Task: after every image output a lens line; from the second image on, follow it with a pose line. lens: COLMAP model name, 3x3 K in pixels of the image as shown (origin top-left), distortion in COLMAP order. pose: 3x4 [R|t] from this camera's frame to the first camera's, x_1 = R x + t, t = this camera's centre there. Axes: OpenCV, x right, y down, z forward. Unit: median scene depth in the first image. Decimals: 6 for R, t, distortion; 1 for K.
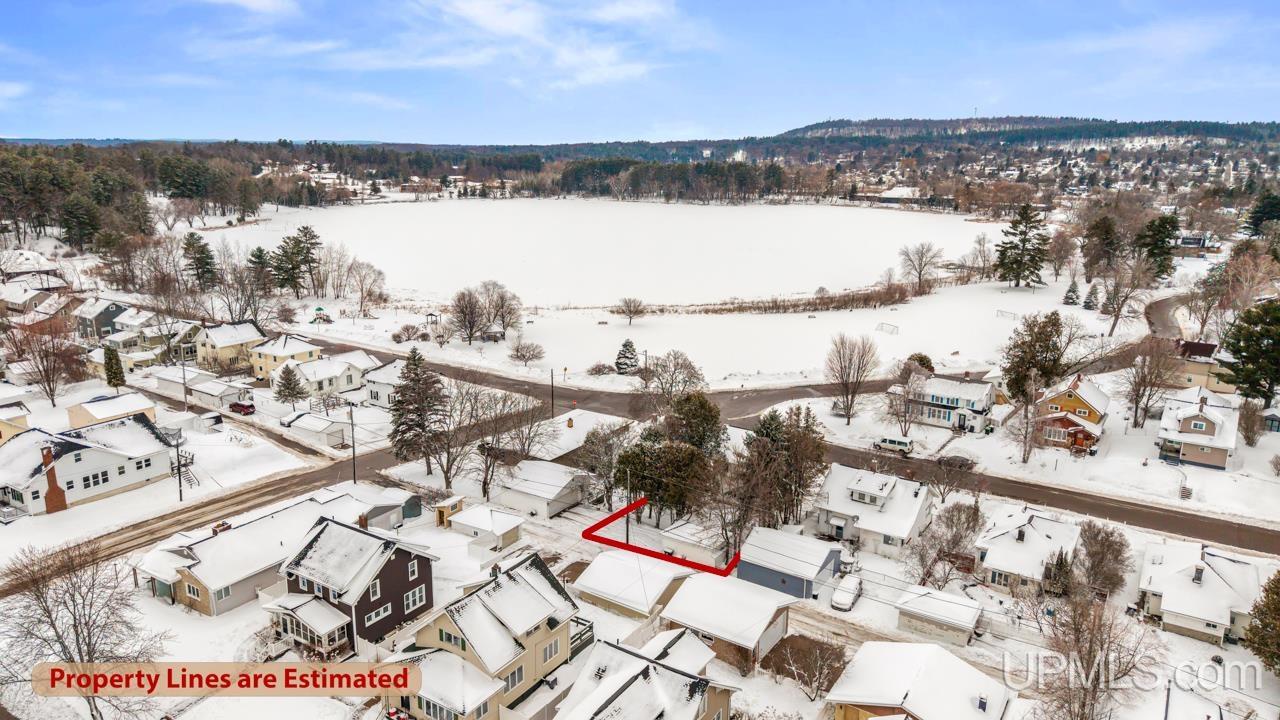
lens RADIAL K [[886.4, 0, 630.7], [0, 886.4, 359.9], [0, 0, 1]] dist [0.003782, -0.000227]
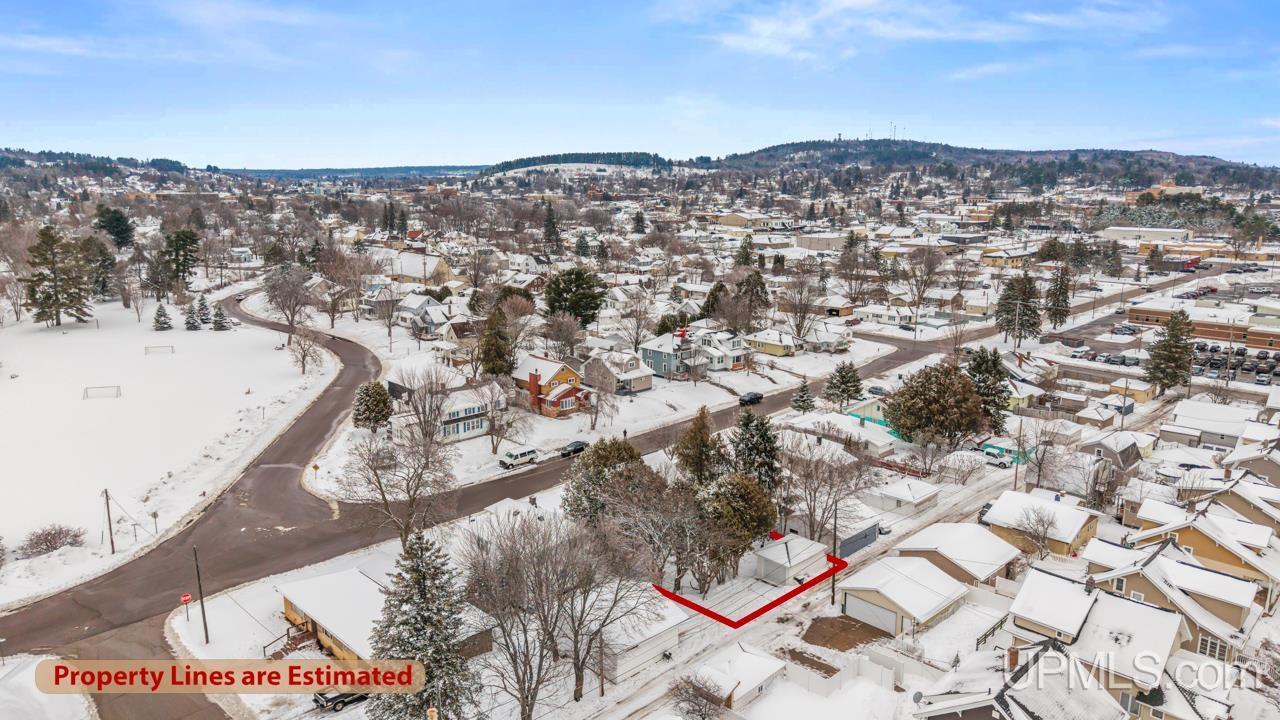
lens RADIAL K [[886.4, 0, 630.7], [0, 886.4, 359.9], [0, 0, 1]] dist [0.003782, -0.000227]
pose [[0.177758, -0.209792, 0.961452, -0.754747], [0.227855, 0.959235, 0.167181, -0.182090], [-0.957332, 0.189353, 0.218314, 0.826037]]
